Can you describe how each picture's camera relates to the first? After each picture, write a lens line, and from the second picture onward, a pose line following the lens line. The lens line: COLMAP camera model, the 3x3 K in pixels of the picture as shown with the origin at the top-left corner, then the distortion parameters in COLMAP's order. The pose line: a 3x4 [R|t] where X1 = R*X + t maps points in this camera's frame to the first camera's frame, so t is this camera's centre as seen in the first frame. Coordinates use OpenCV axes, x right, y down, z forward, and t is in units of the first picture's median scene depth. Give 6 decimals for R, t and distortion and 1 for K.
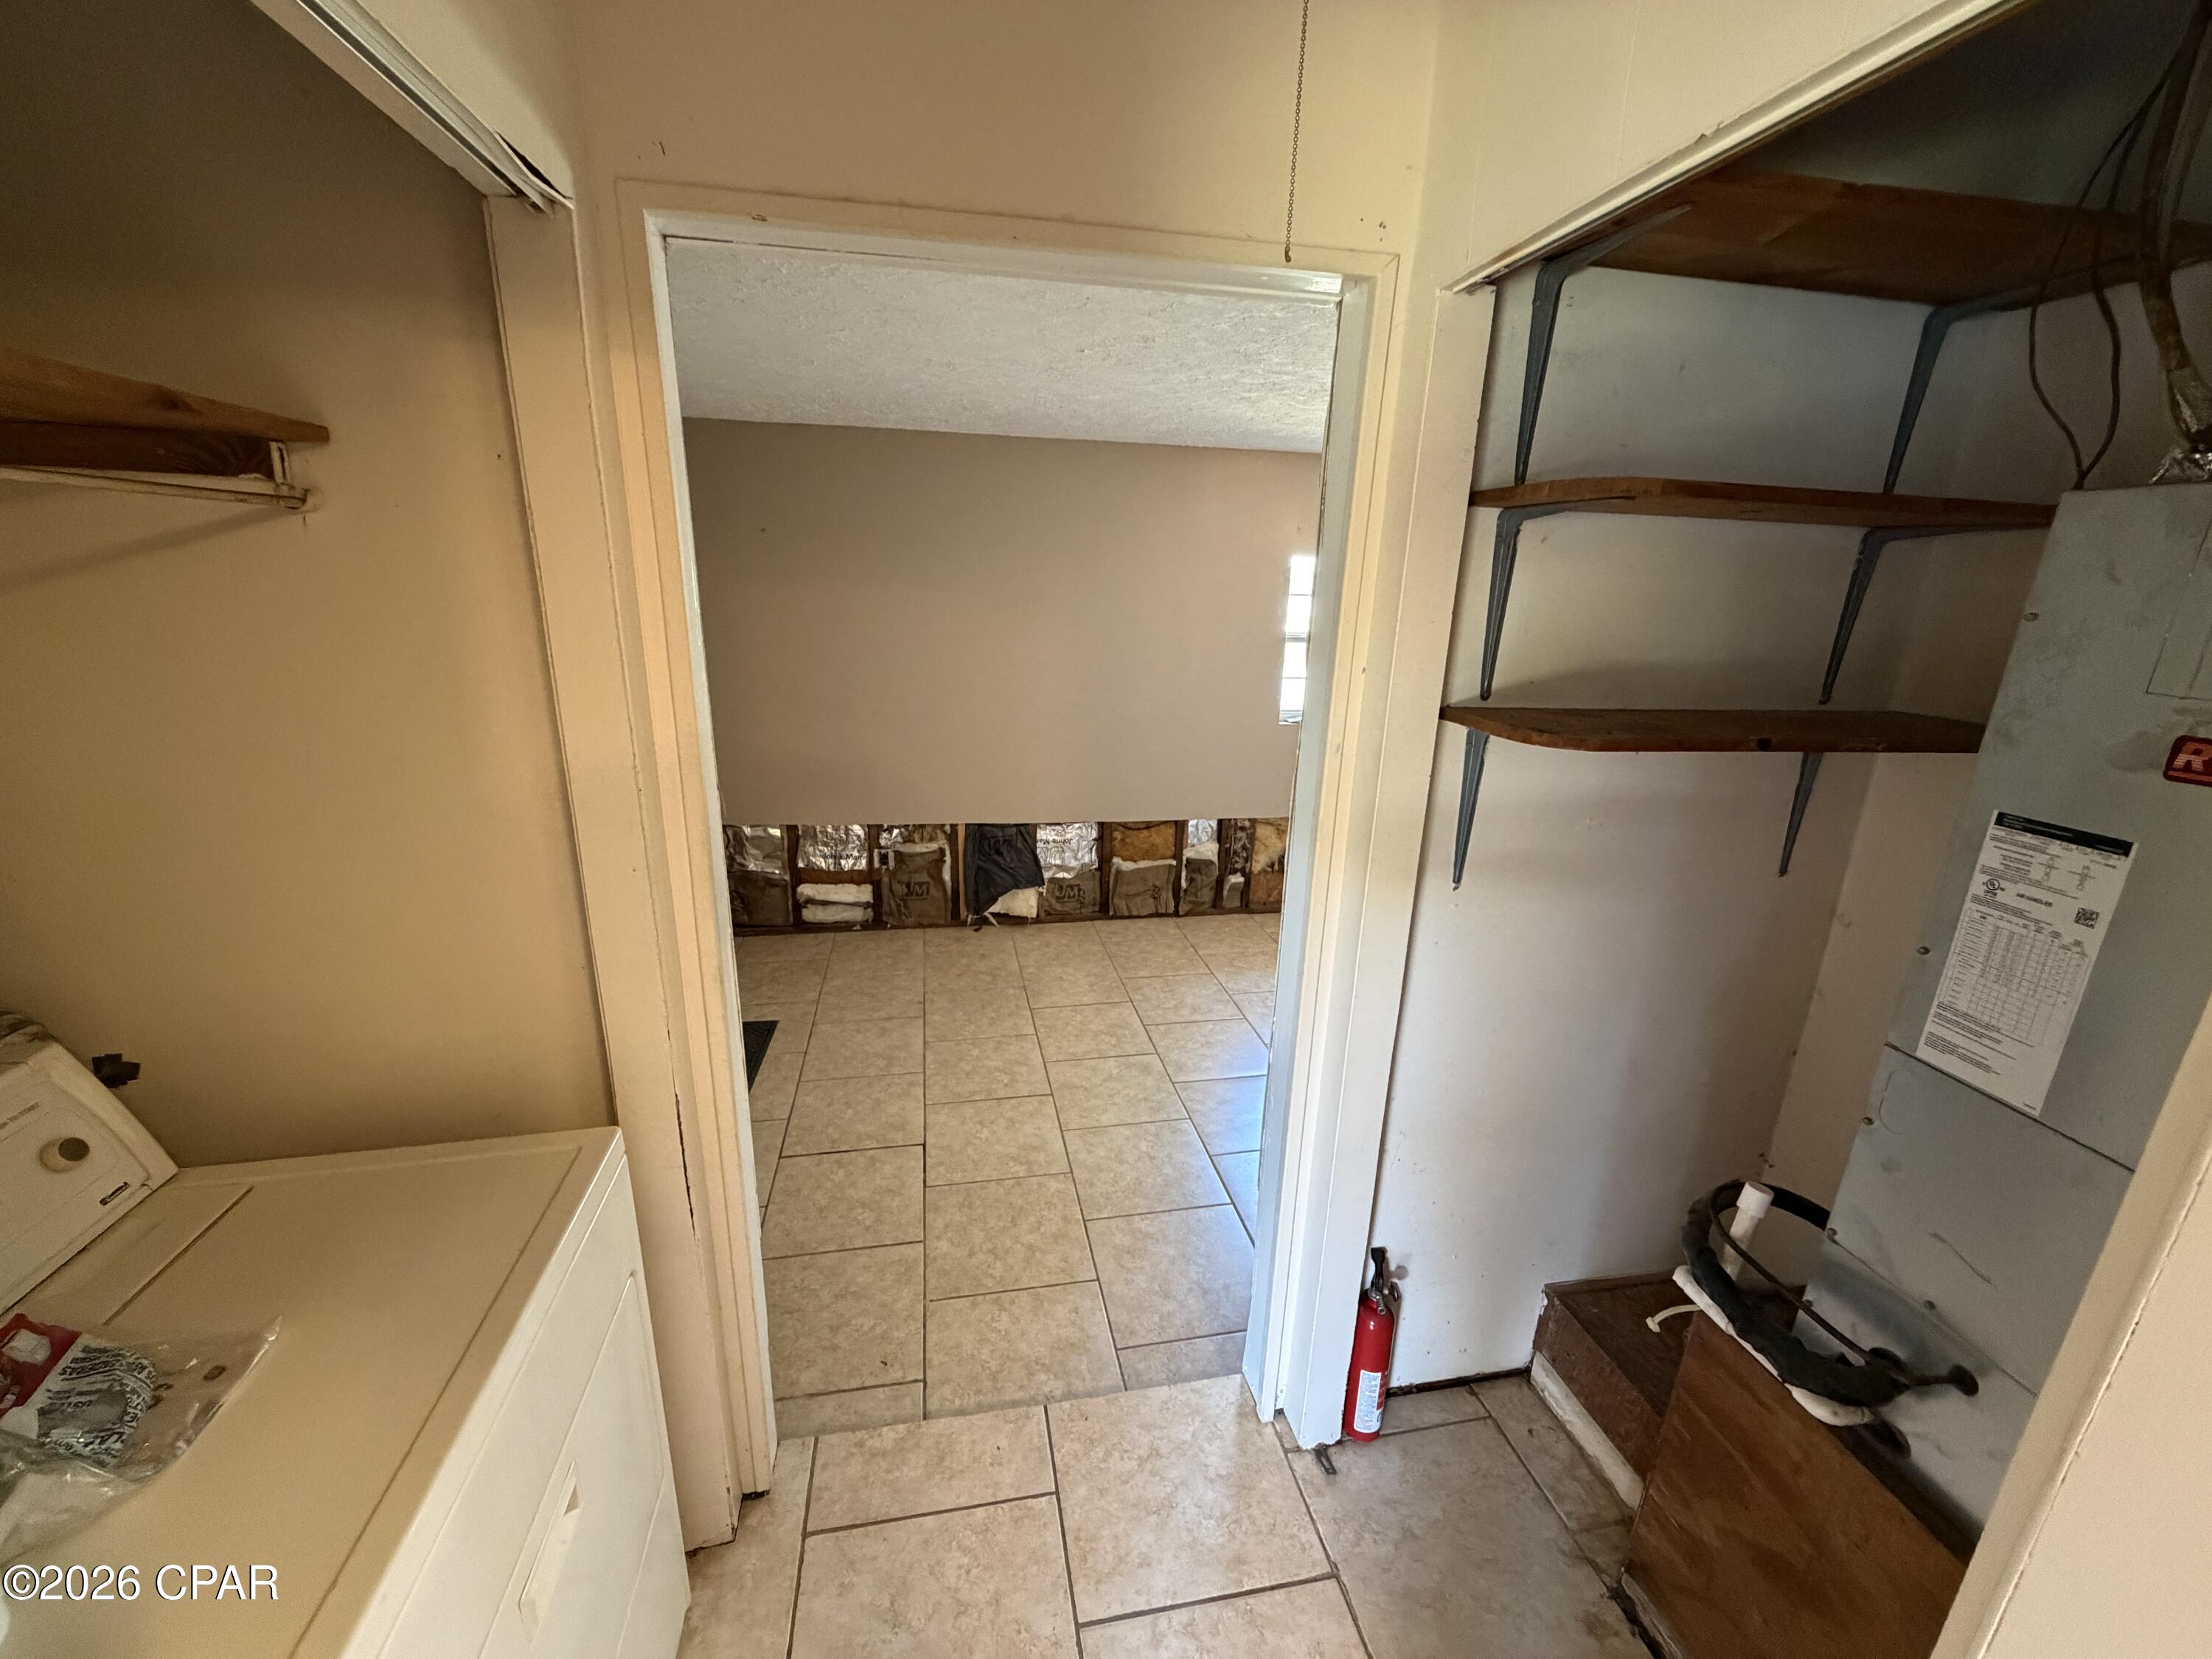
lens RADIAL K [[886.3, 0, 1101.8], [0, 886.3, 830.2], [0, 0, 1]] dist [0.001776, 0.000122]
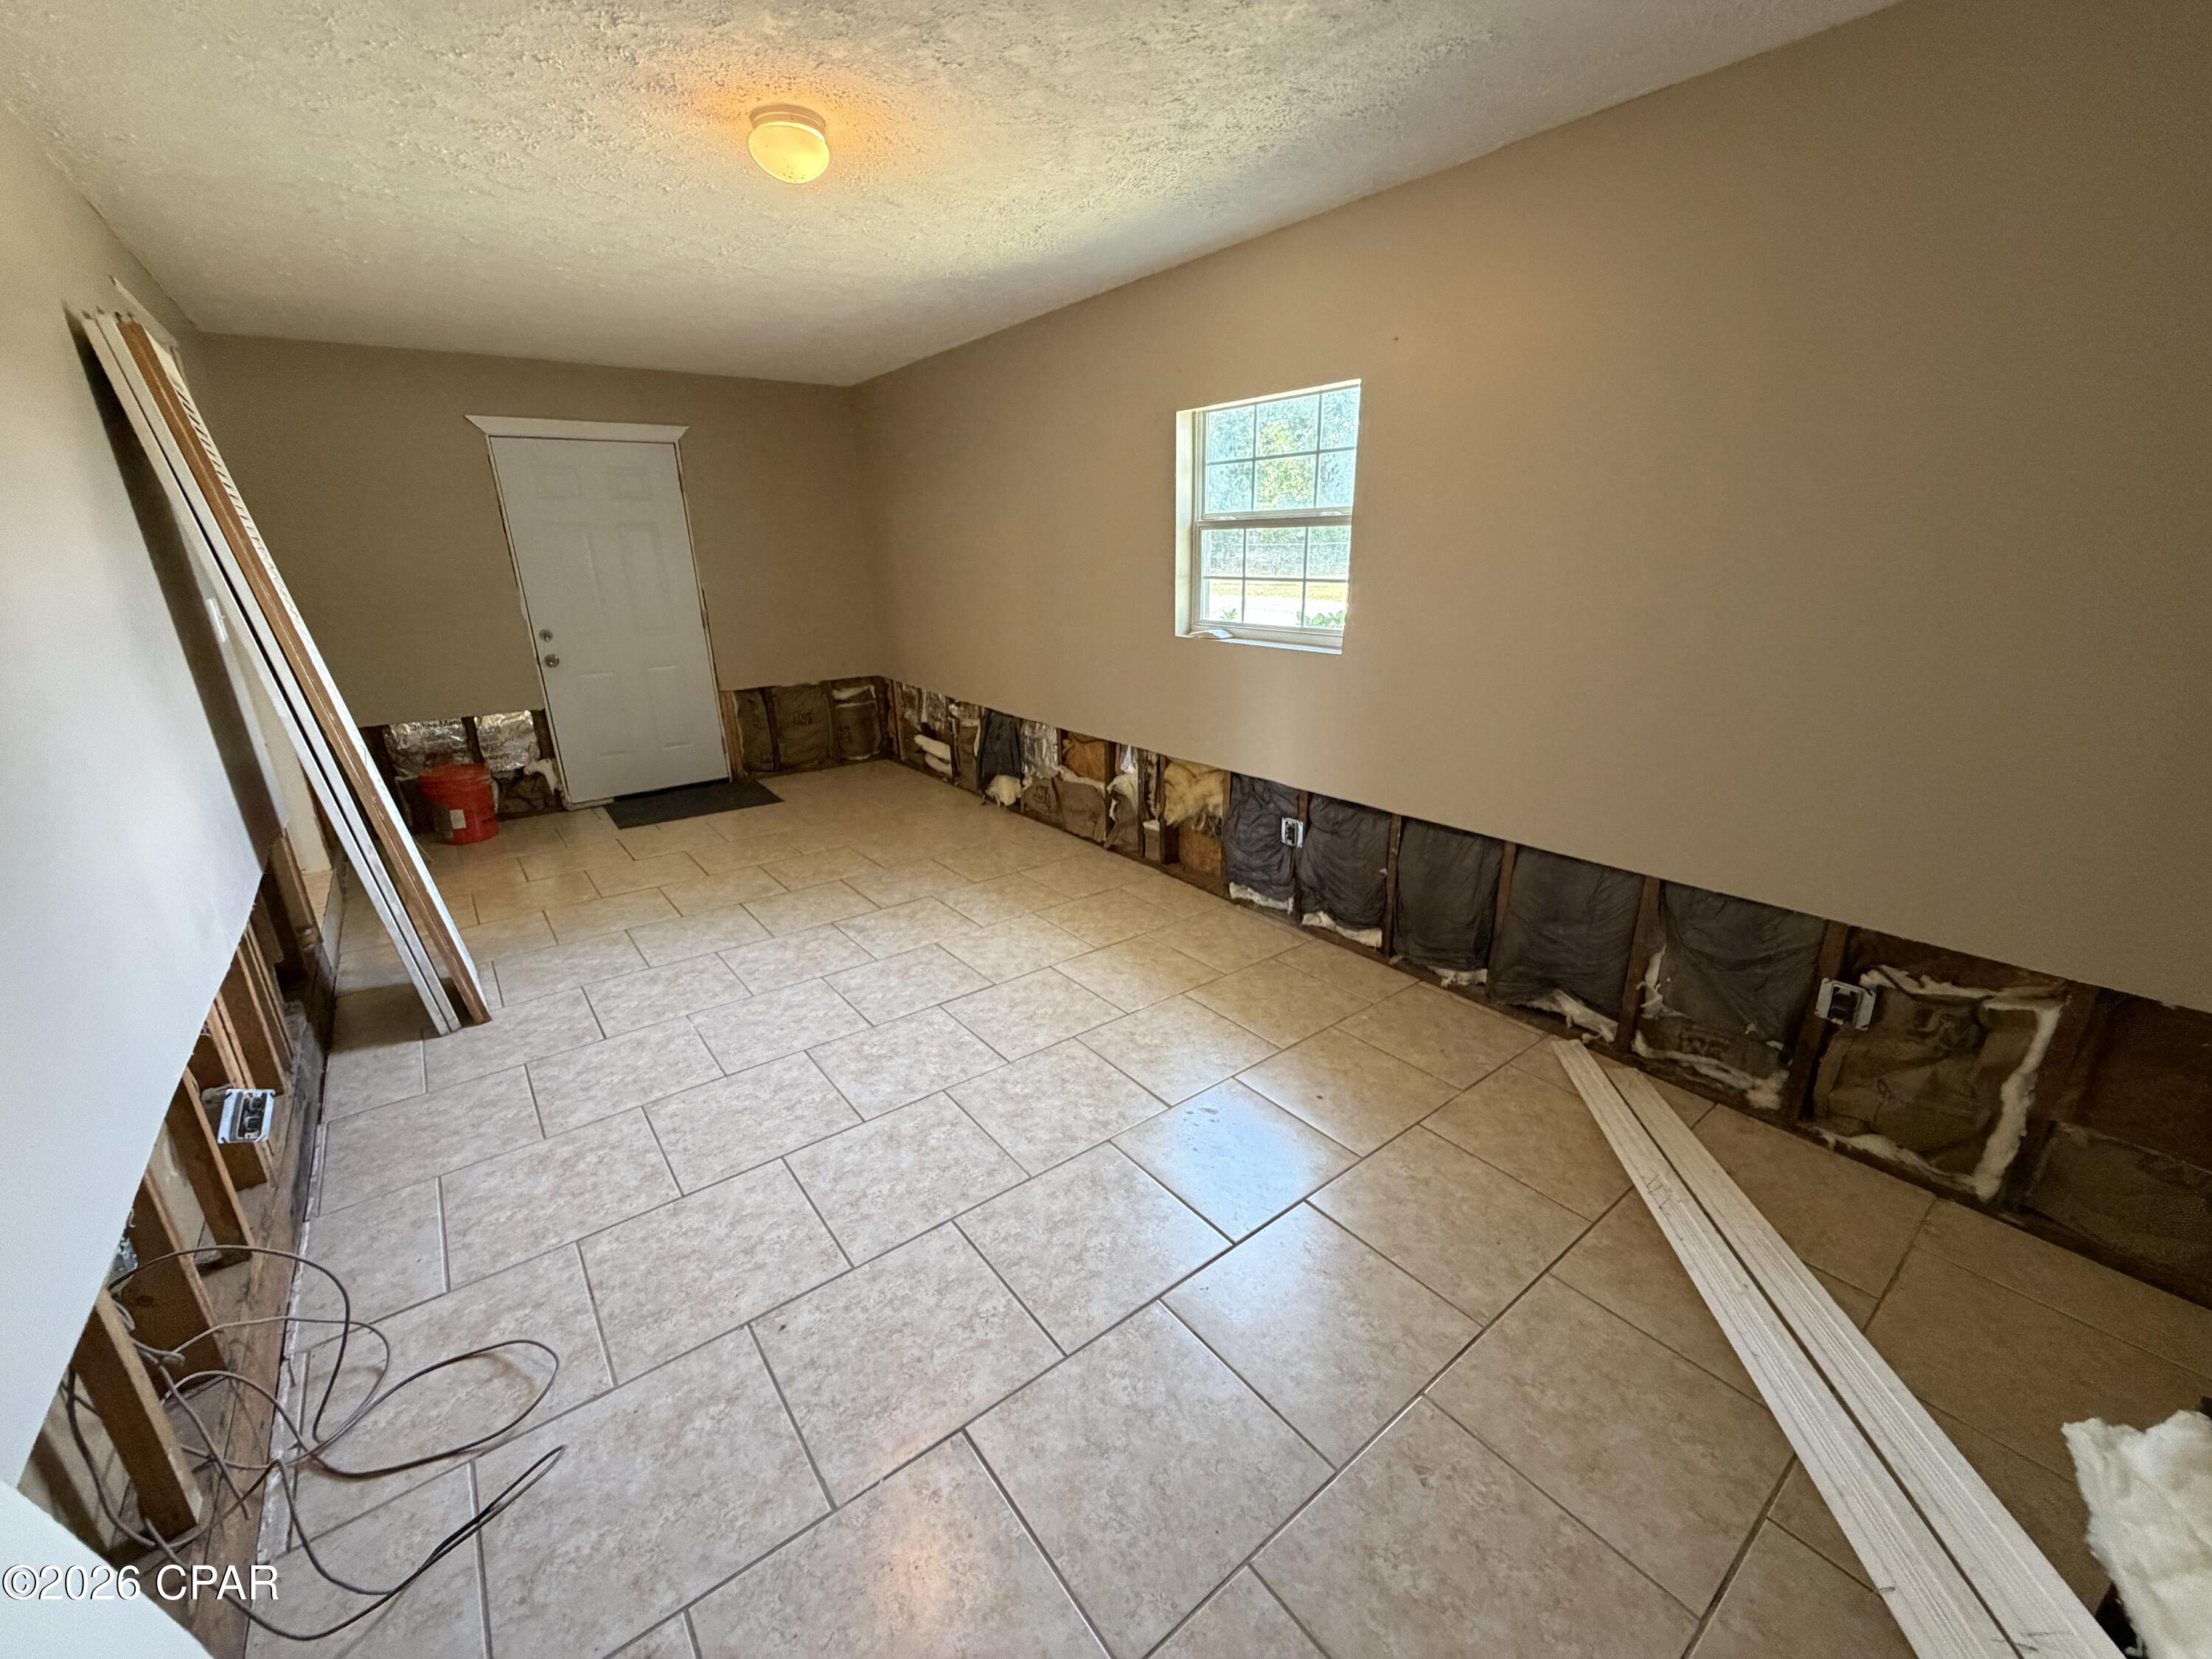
lens RADIAL K [[886.3, 0, 1101.8], [0, 886.3, 830.2], [0, 0, 1]] dist [0.001776, 0.000122]
pose [[0.448798, 0.243738, -0.859751, 0.892704], [-0.214717, 0.963313, 0.161013, -0.067520], [0.867454, 0.112341, 0.484667, 0.589792]]
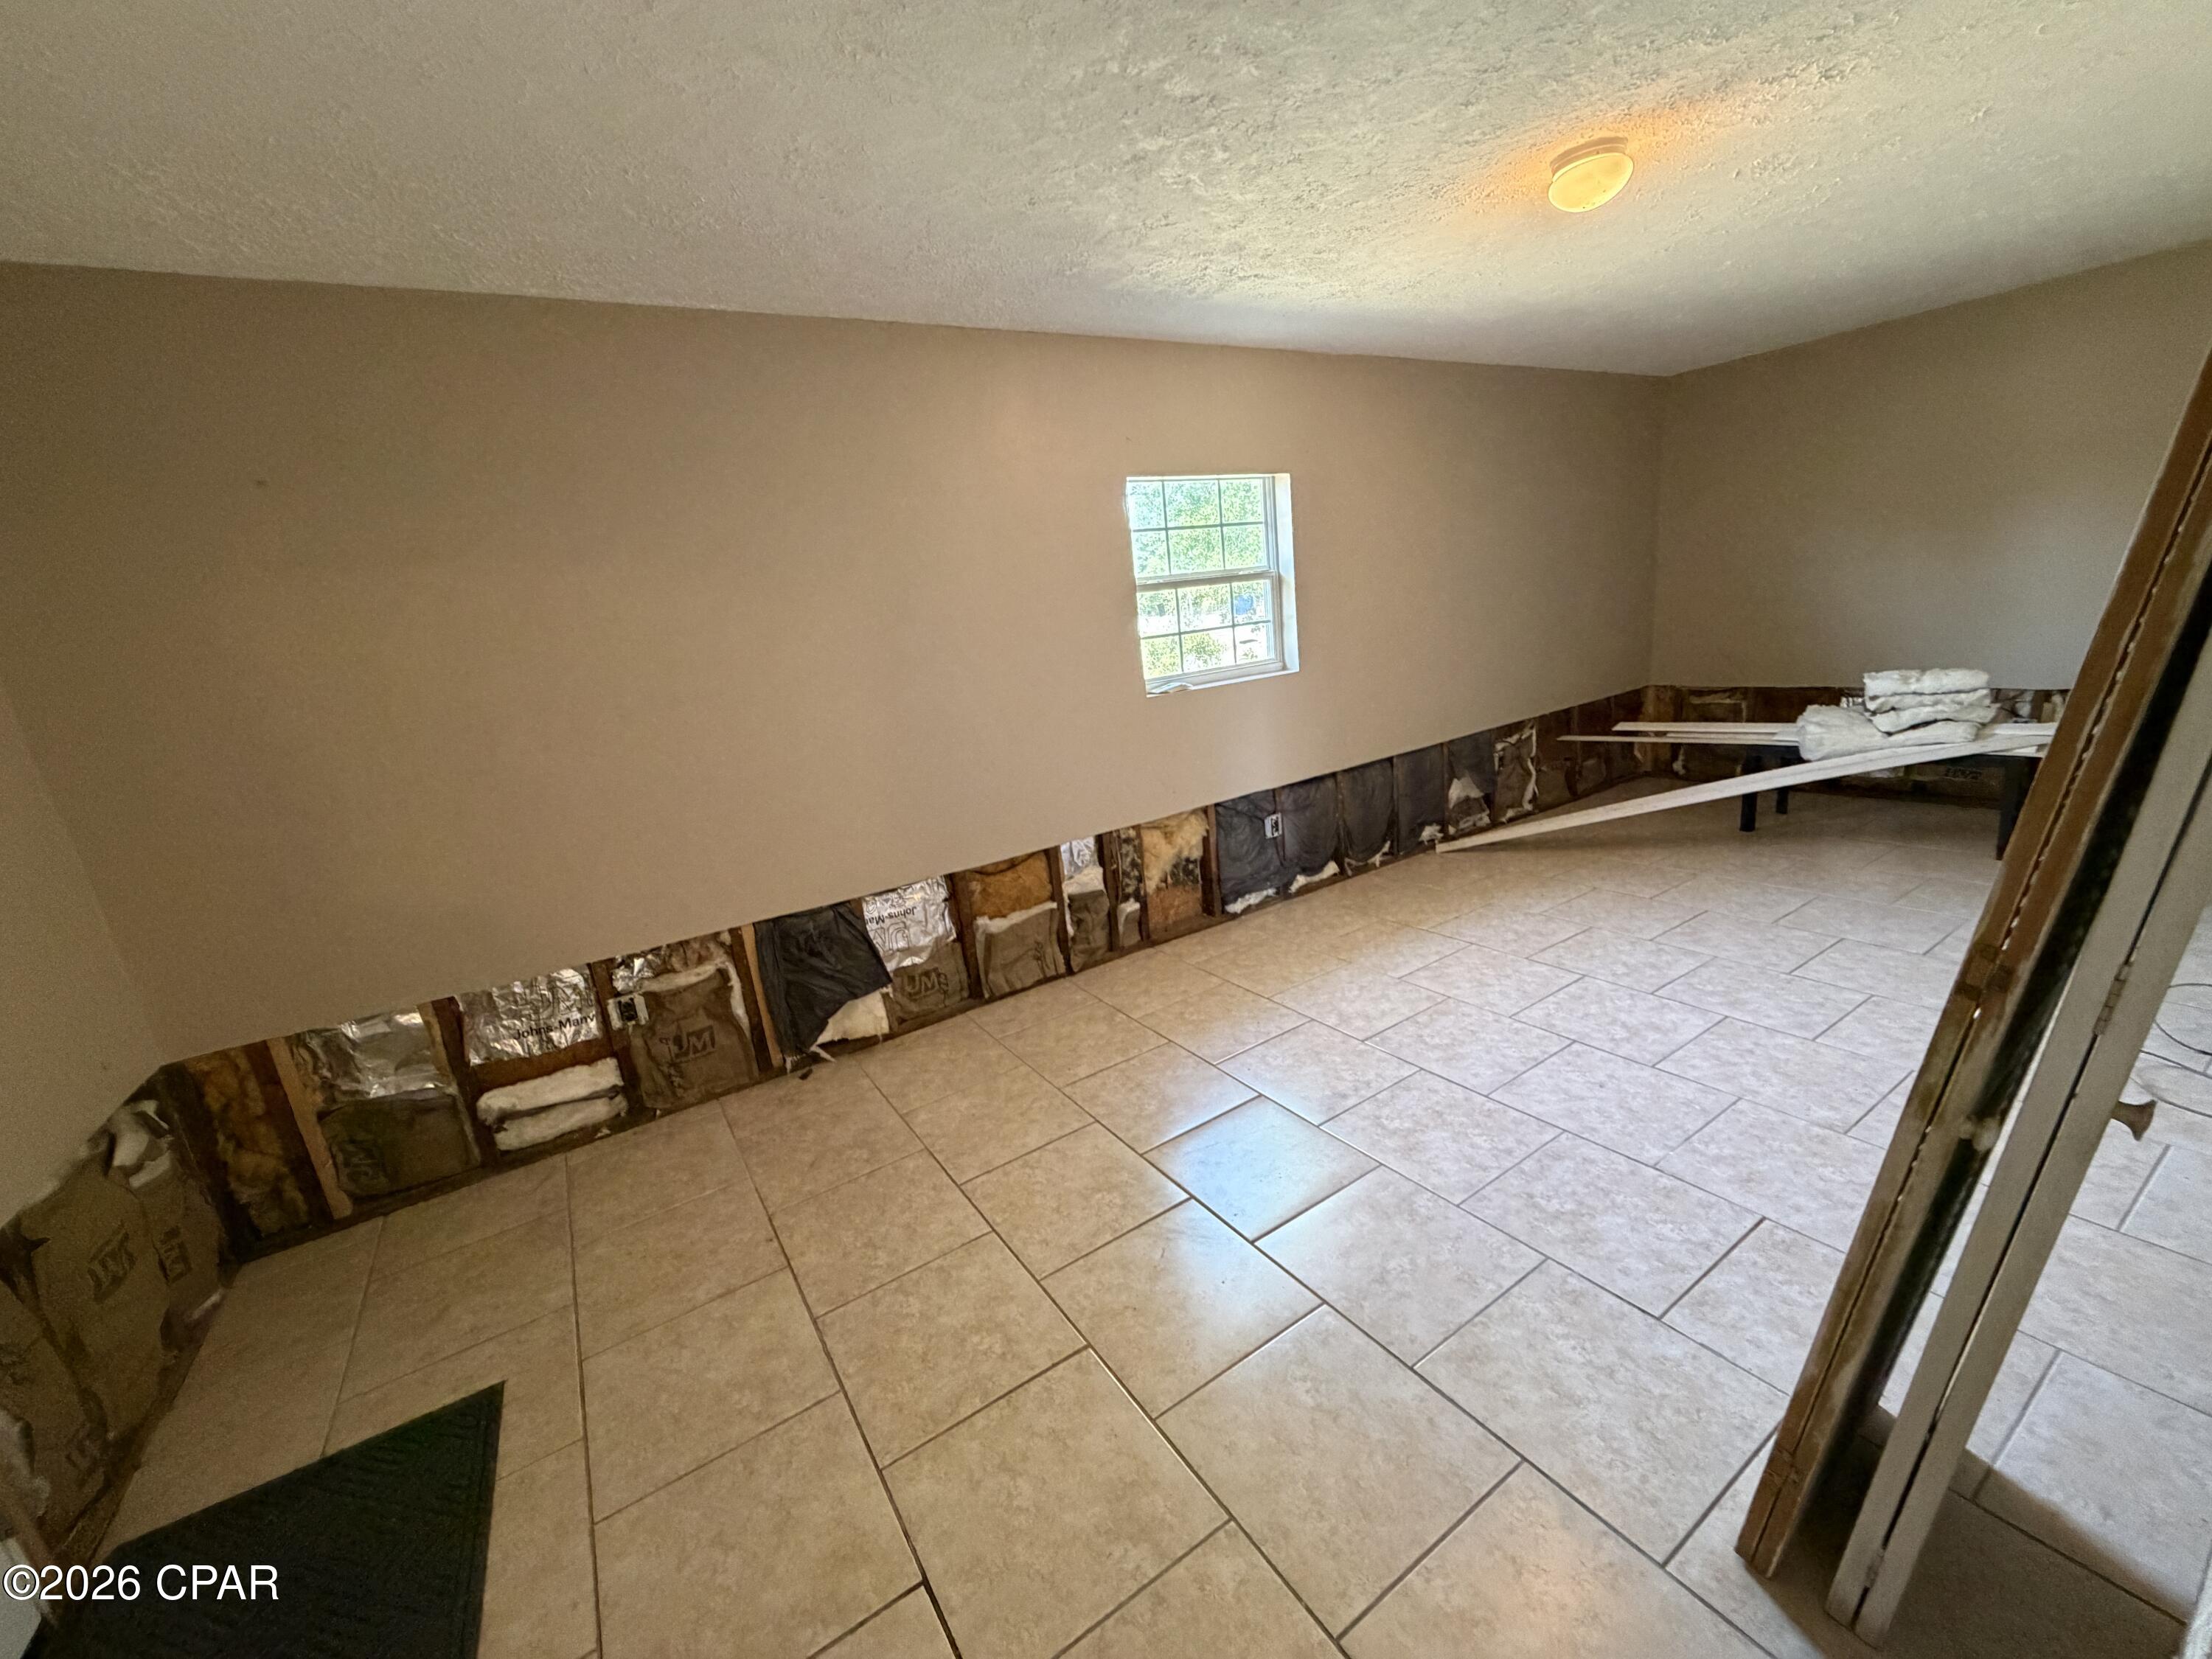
lens RADIAL K [[886.3, 0, 1101.8], [0, 886.3, 830.2], [0, 0, 1]] dist [0.001776, 0.000122]
pose [[0.921884, -0.211089, 0.324917, -0.112372], [0.222864, 0.974849, 0.000999, -0.016888], [-0.316955, 0.071491, 0.945742, 0.294260]]
